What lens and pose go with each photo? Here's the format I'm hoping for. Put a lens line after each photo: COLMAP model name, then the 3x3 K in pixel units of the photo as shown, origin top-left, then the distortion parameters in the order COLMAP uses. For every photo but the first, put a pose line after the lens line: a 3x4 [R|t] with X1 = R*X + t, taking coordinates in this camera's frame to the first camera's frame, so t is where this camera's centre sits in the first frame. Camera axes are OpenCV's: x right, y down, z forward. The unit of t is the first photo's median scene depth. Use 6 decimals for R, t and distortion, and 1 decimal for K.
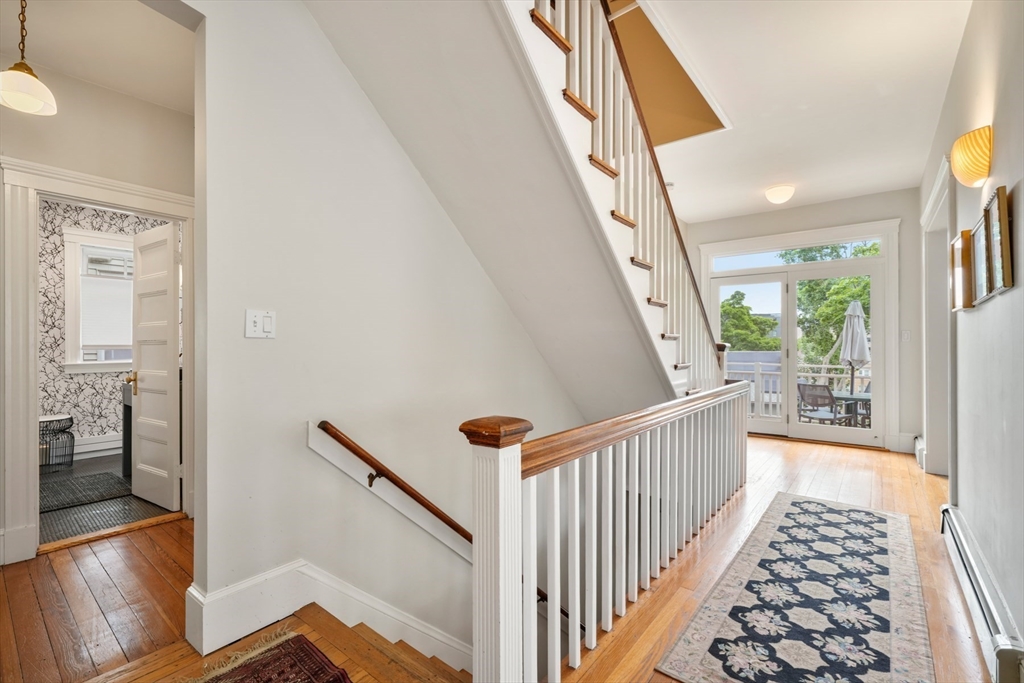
lens RADIAL K [[450.8, 0, 512.0], [0, 450.8, 341.5], [0, 0, 1]] dist [-0.000041, -0.000455]
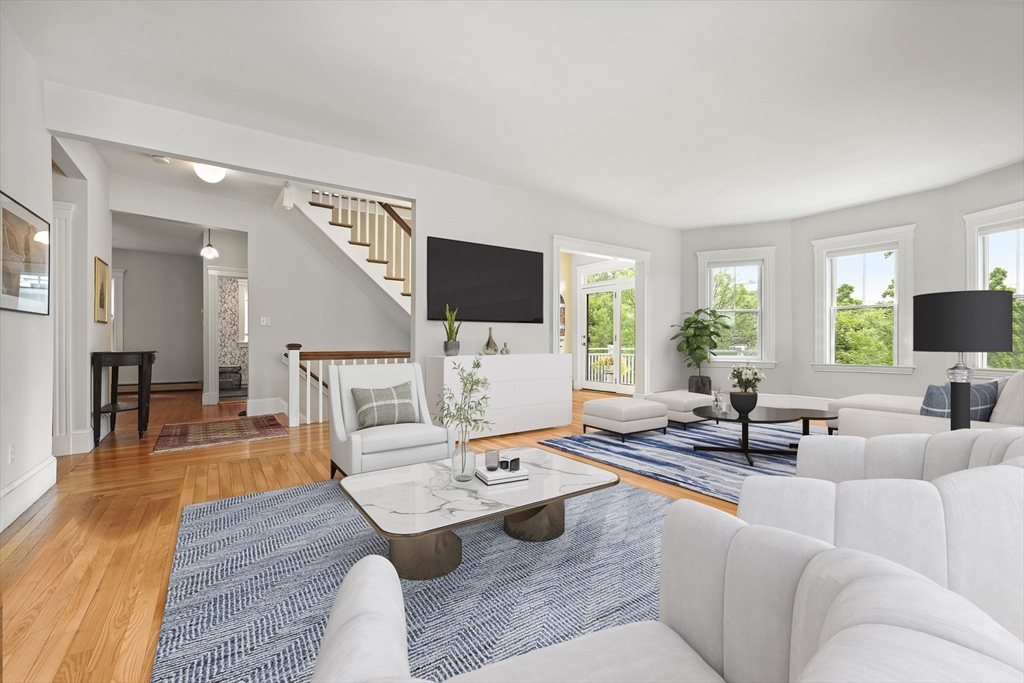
lens RADIAL K [[428.4, 0, 512.0], [0, 428.4, 341.5], [0, 0, 1]] dist [-0.001800, 0.000071]
pose [[0.961574, 0.001189, -0.274543, 0.825320], [0.000195, 0.999987, 0.005014, 0.036681], [0.274545, -0.004875, 0.961562, -0.608505]]
